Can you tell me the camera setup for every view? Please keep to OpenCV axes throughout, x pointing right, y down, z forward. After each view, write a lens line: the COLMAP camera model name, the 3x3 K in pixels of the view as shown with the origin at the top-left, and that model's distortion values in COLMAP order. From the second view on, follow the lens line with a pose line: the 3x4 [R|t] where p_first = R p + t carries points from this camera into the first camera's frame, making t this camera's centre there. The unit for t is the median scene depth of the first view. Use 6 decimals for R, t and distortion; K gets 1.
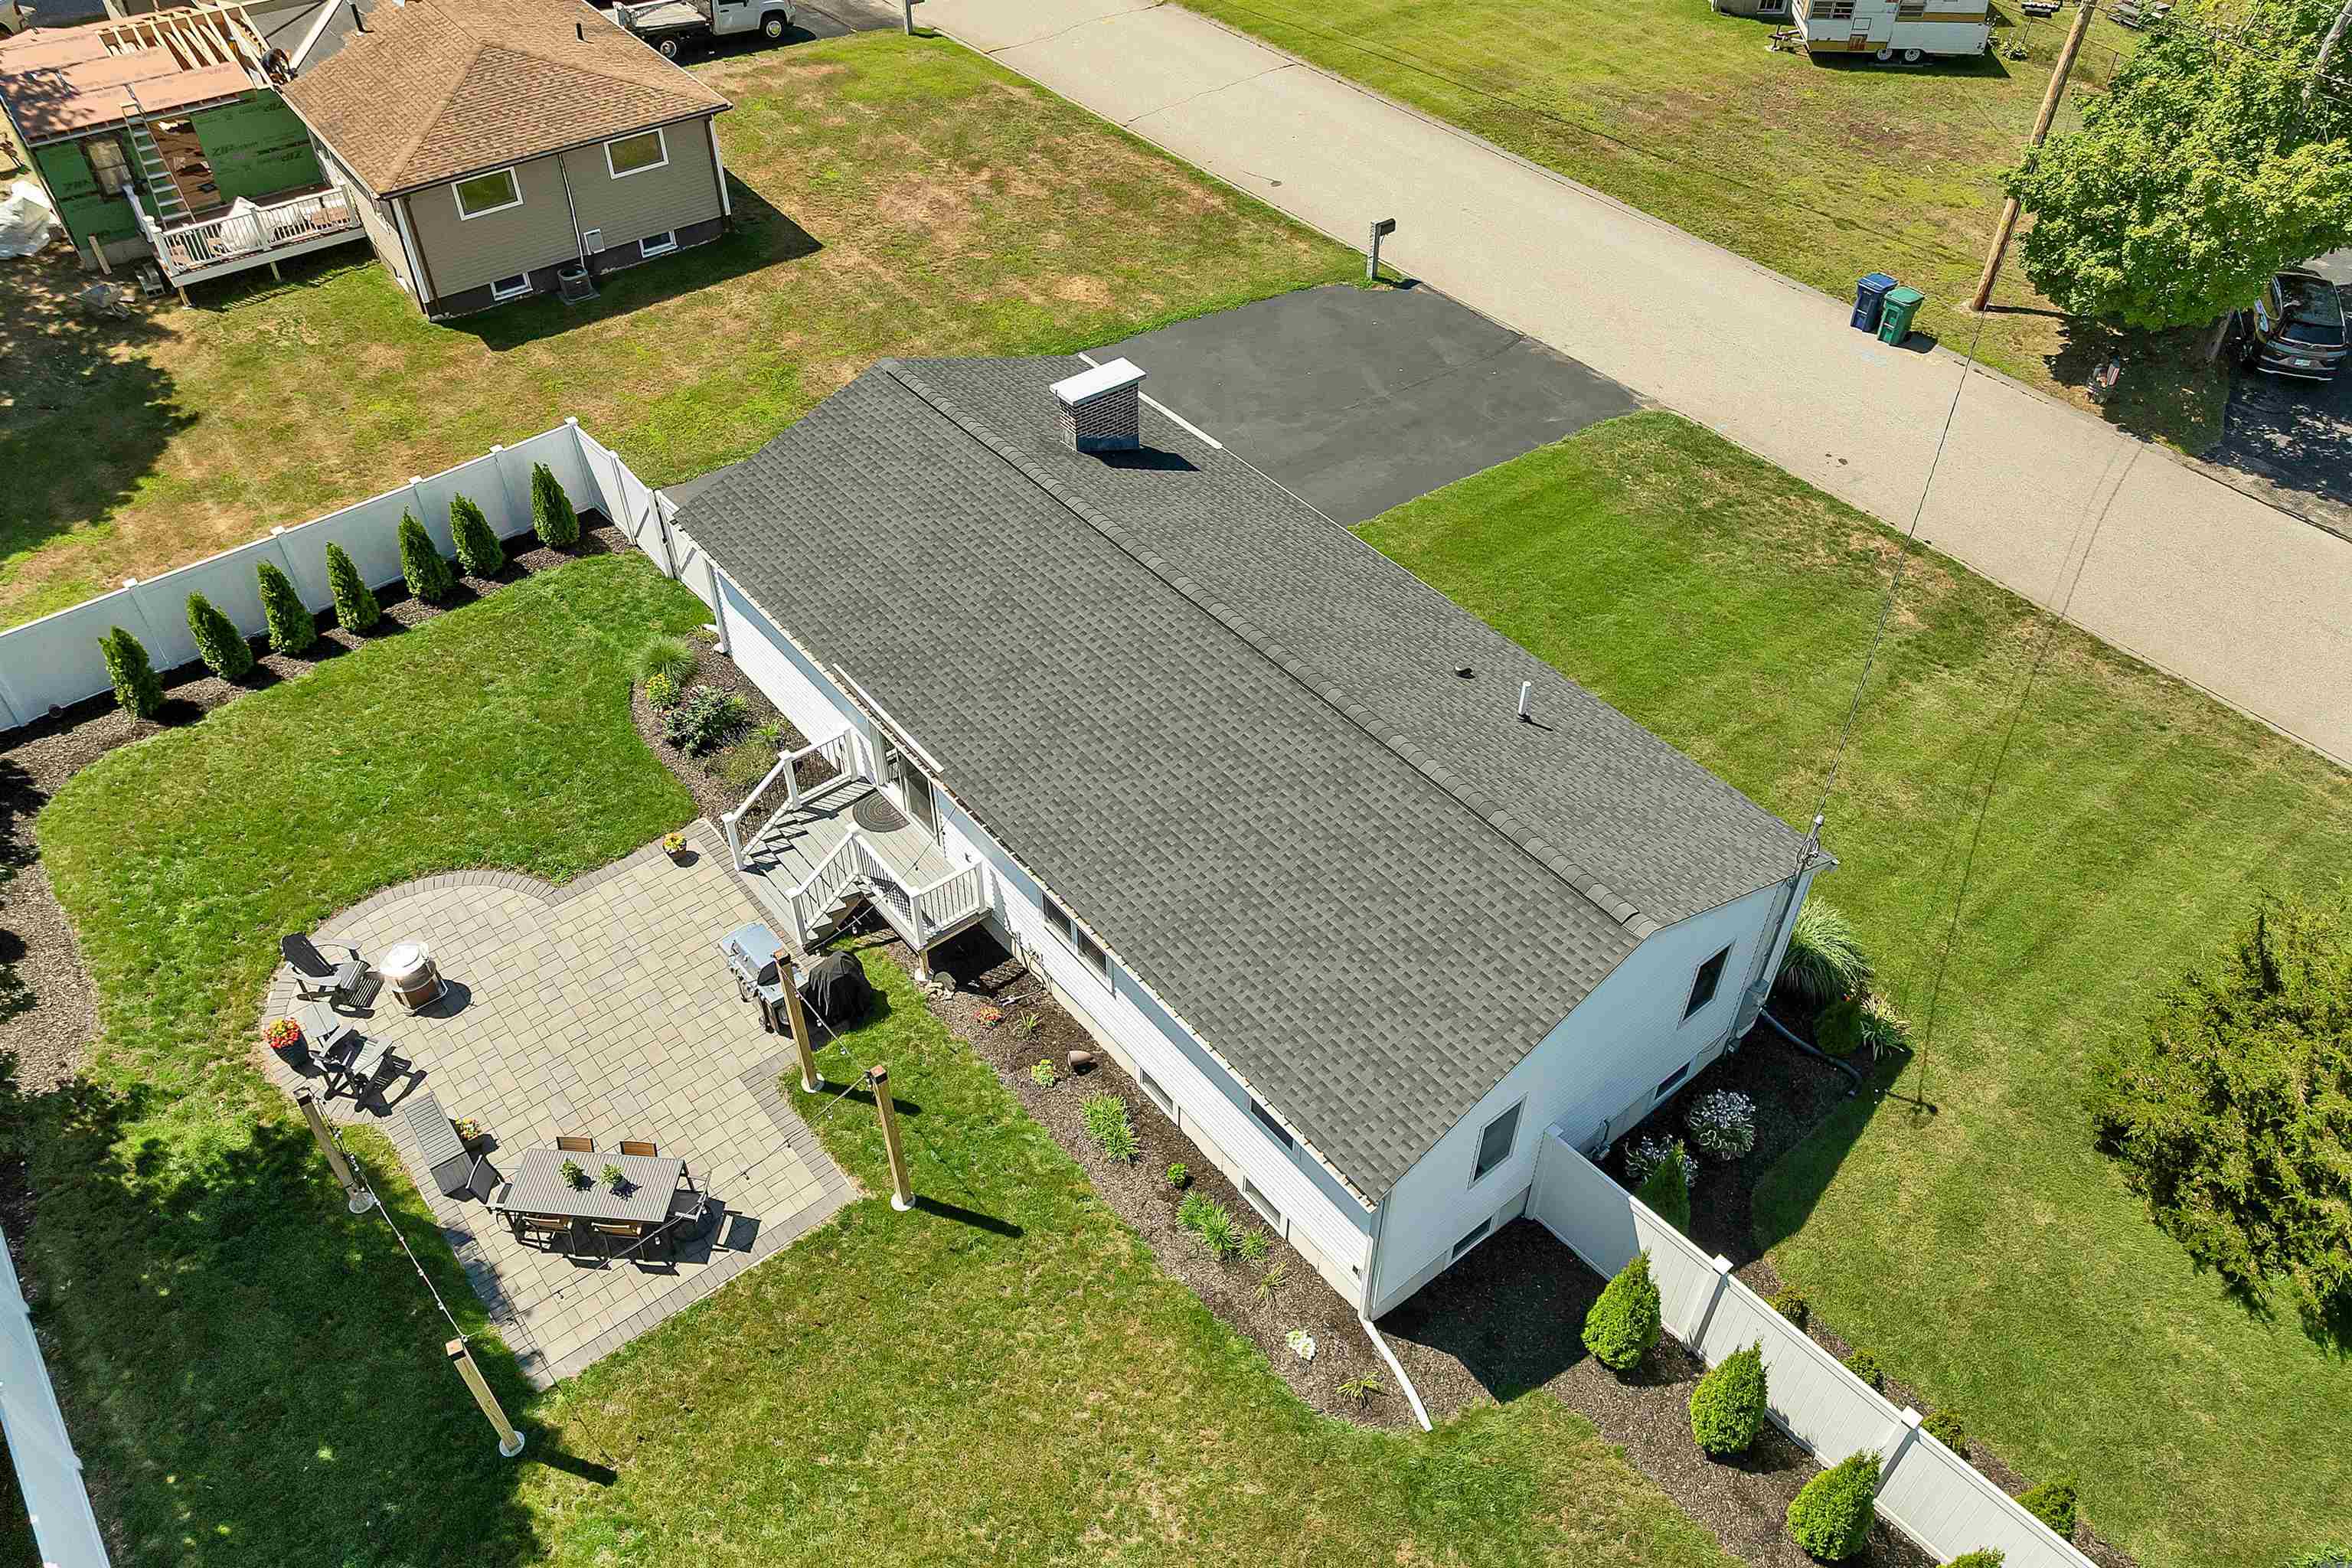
lens RADIAL K [[1687.7, 0, 1176.7], [0, 1687.7, 790.4], [0, 0, 1]] dist [-0.024972, -0.008154]
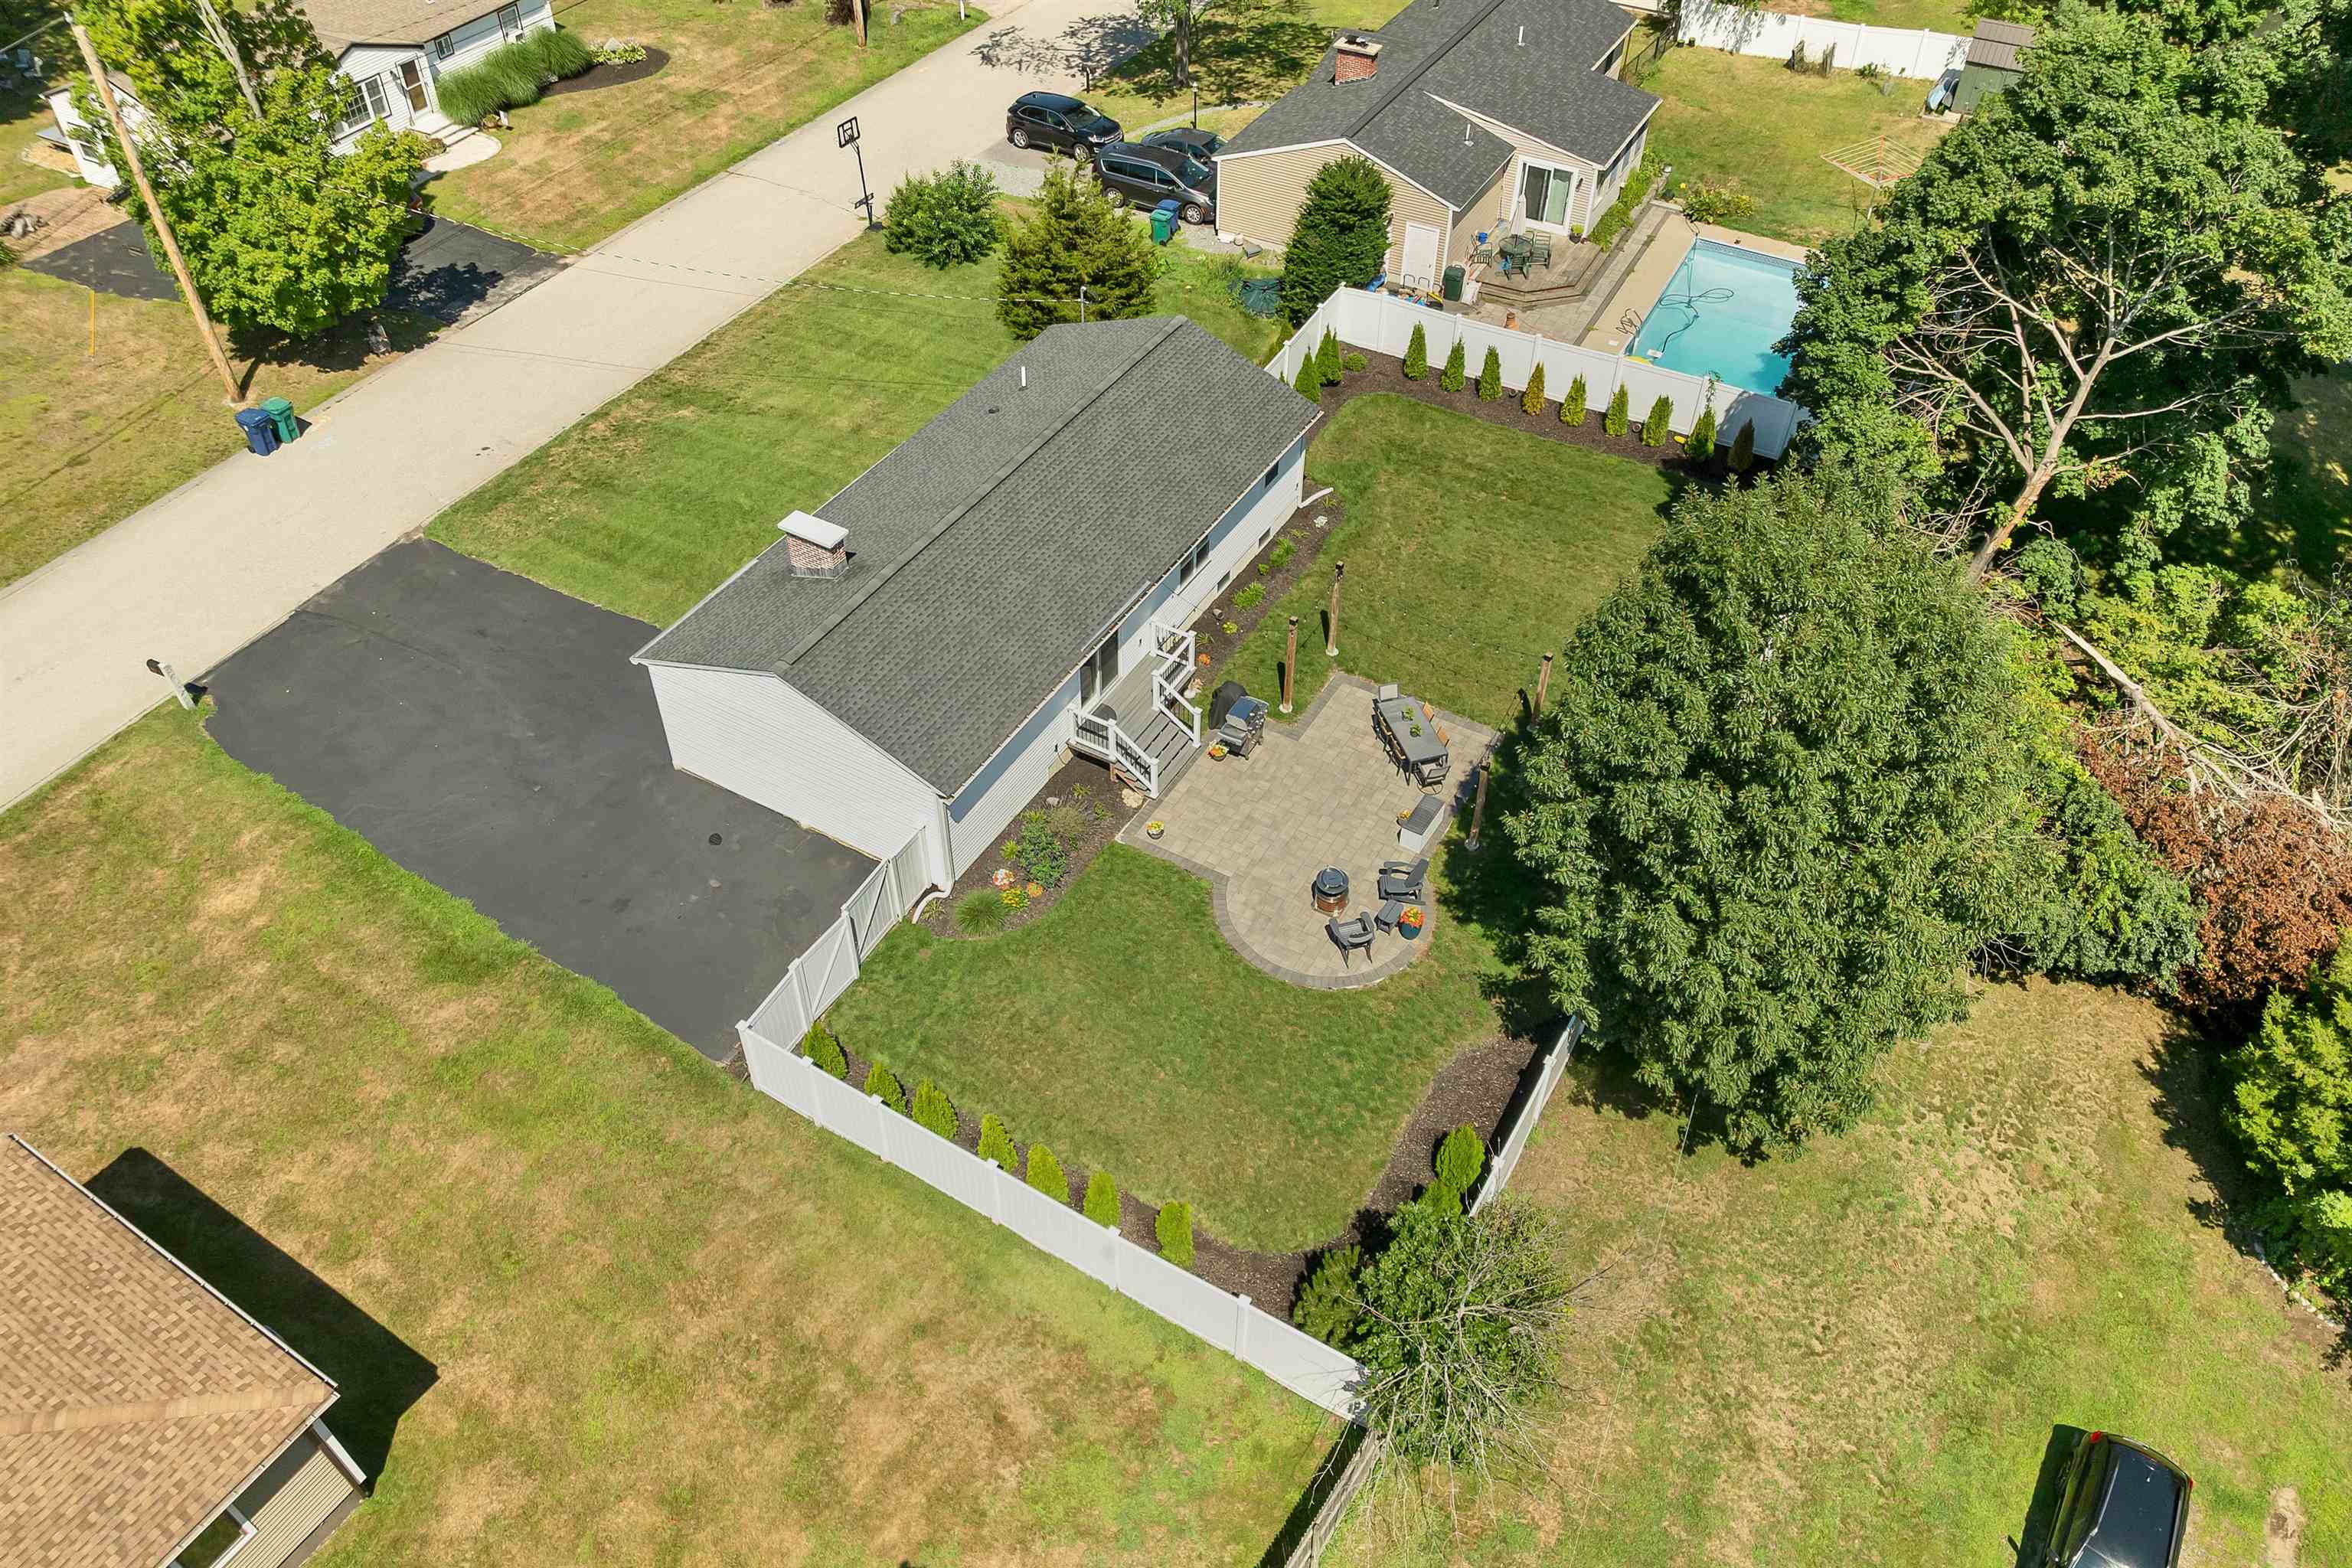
lens RADIAL K [[1687.7, 0, 1174.1], [0, 1687.7, 798.0], [0, 0, 1]] dist [-0.024972, -0.008154]
pose [[-0.364002, -0.664276, 0.652870, -0.876226], [0.632068, 0.338668, 0.696989, -0.690028], [-0.684100, 0.666364, 0.296591, 0.399973]]
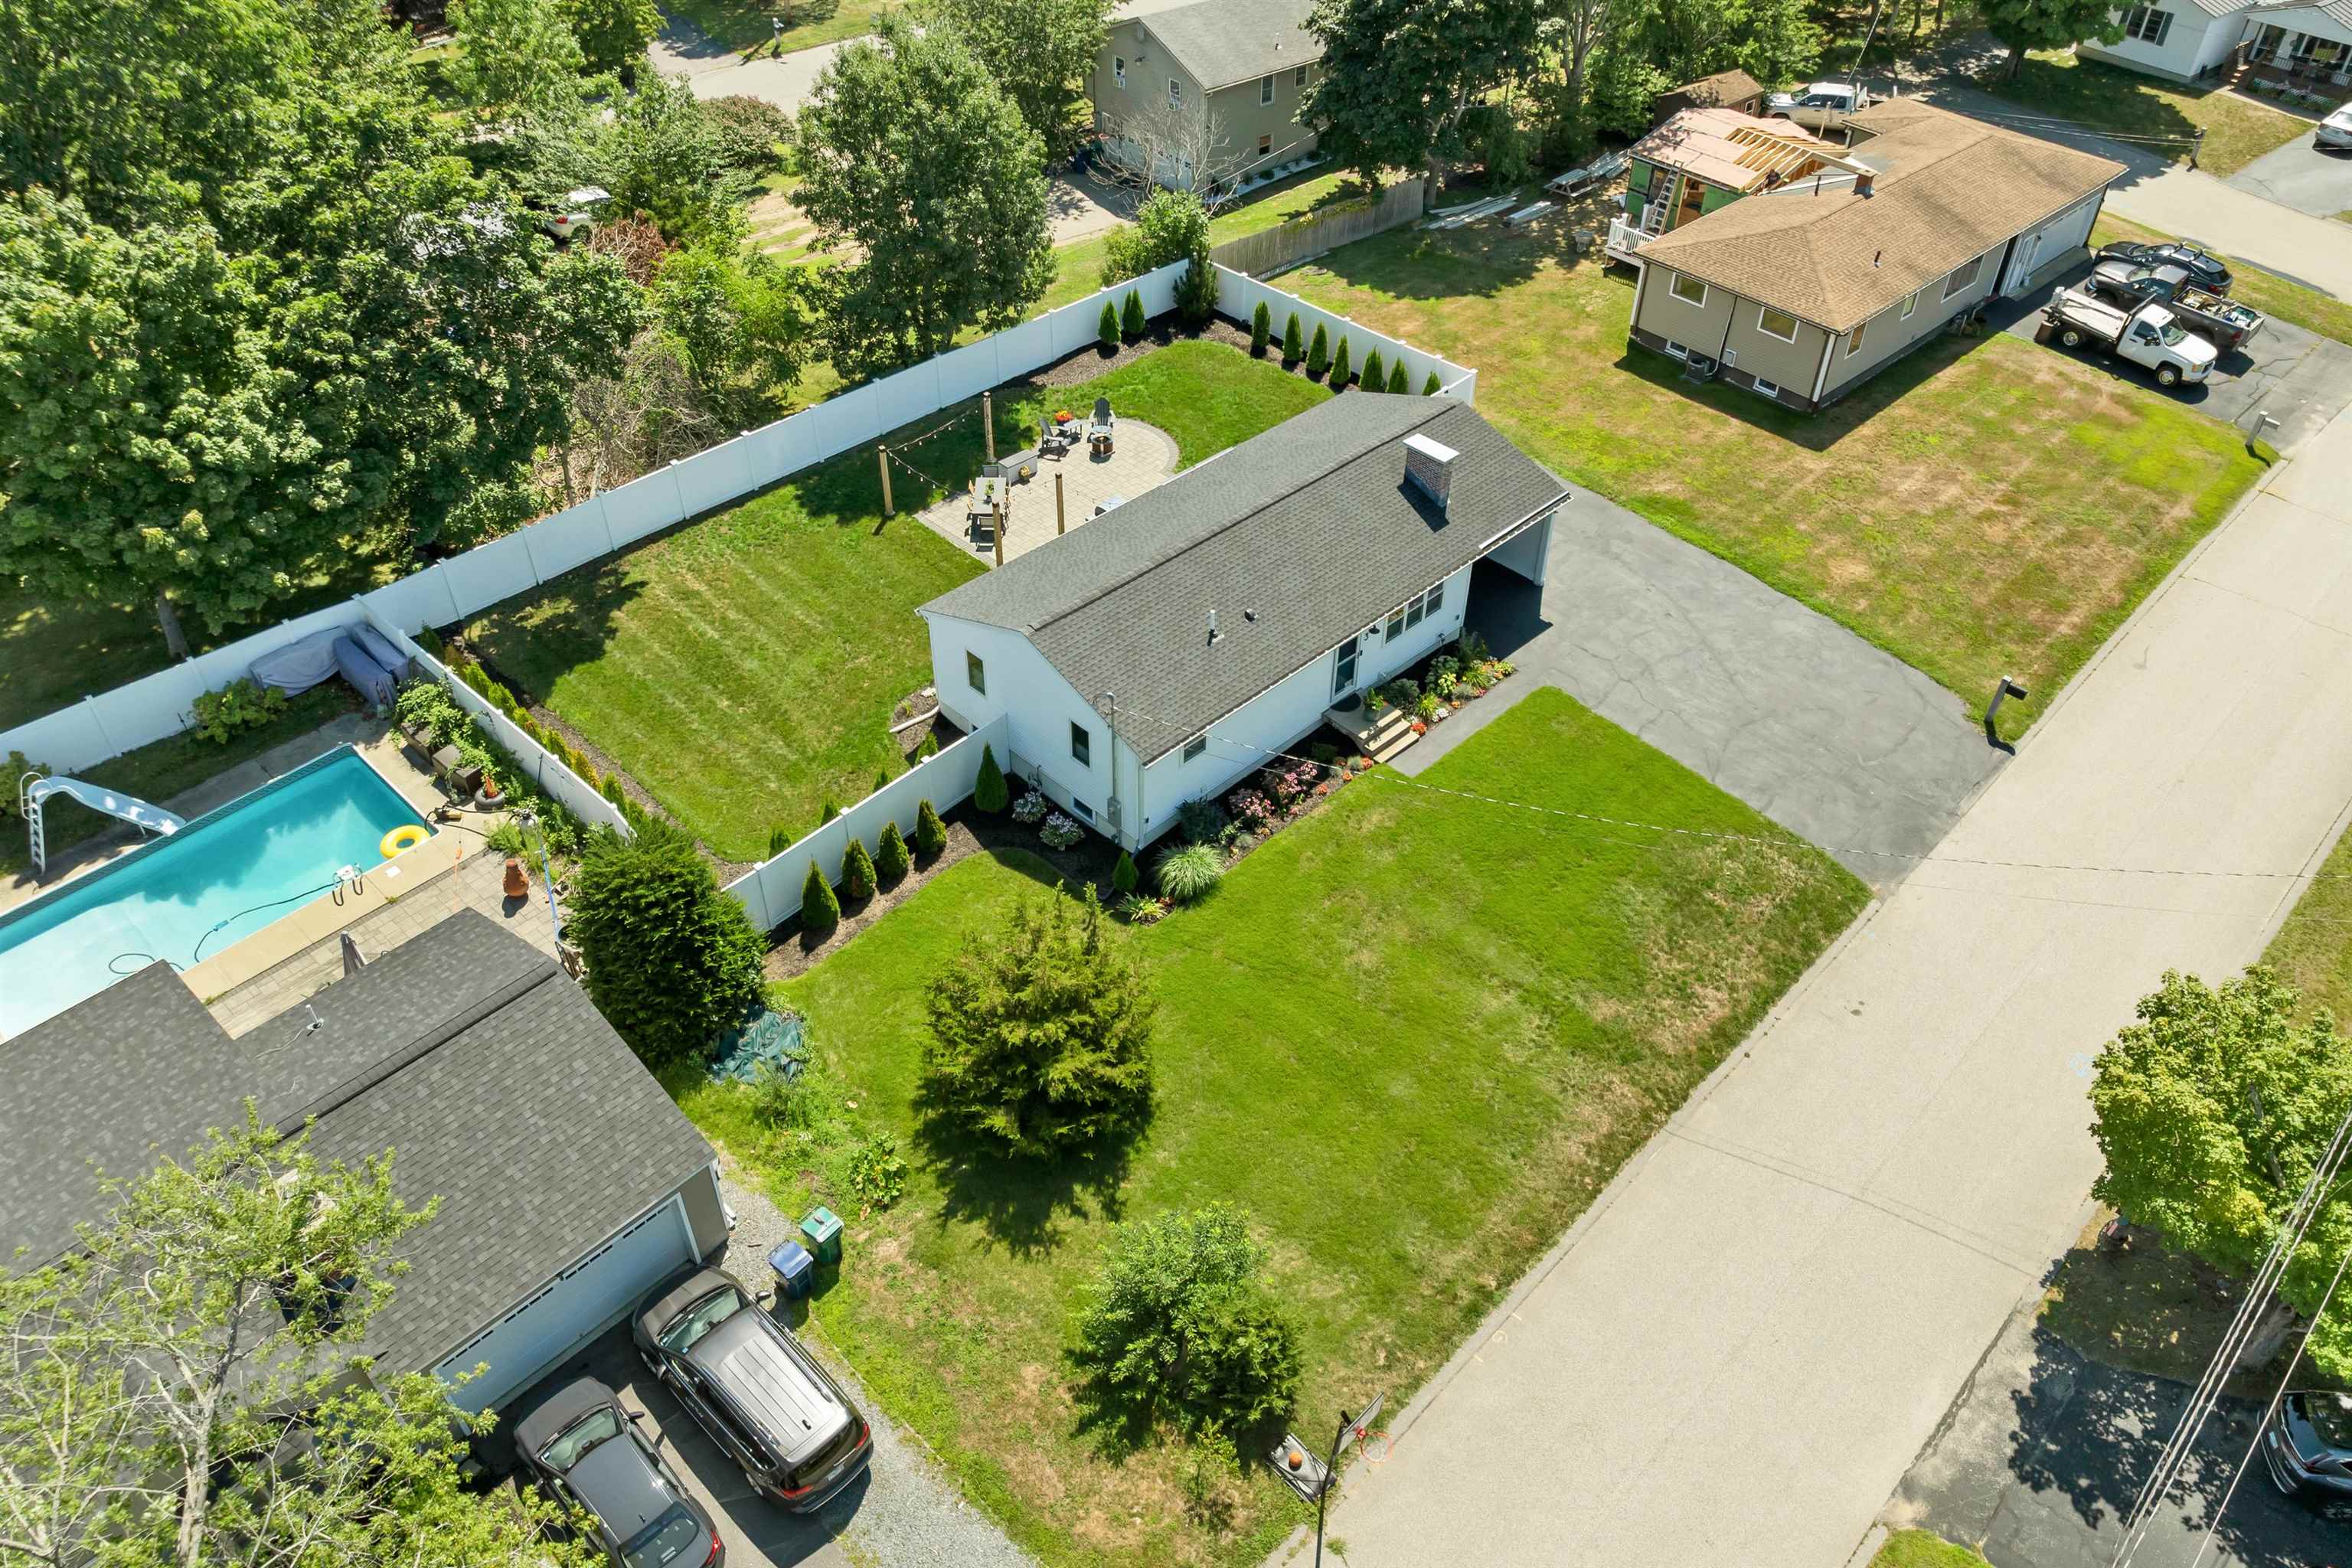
lens RADIAL K [[1687.7, 0, 1178.7], [0, 1687.7, 783.7], [0, 0, 1]] dist [-0.024972, -0.008154]
pose [[0.106130, 0.652983, -0.749900, 1.041697], [-0.692760, 0.589565, 0.415326, -0.421527], [0.713316, 0.475422, 0.514931, 0.081846]]
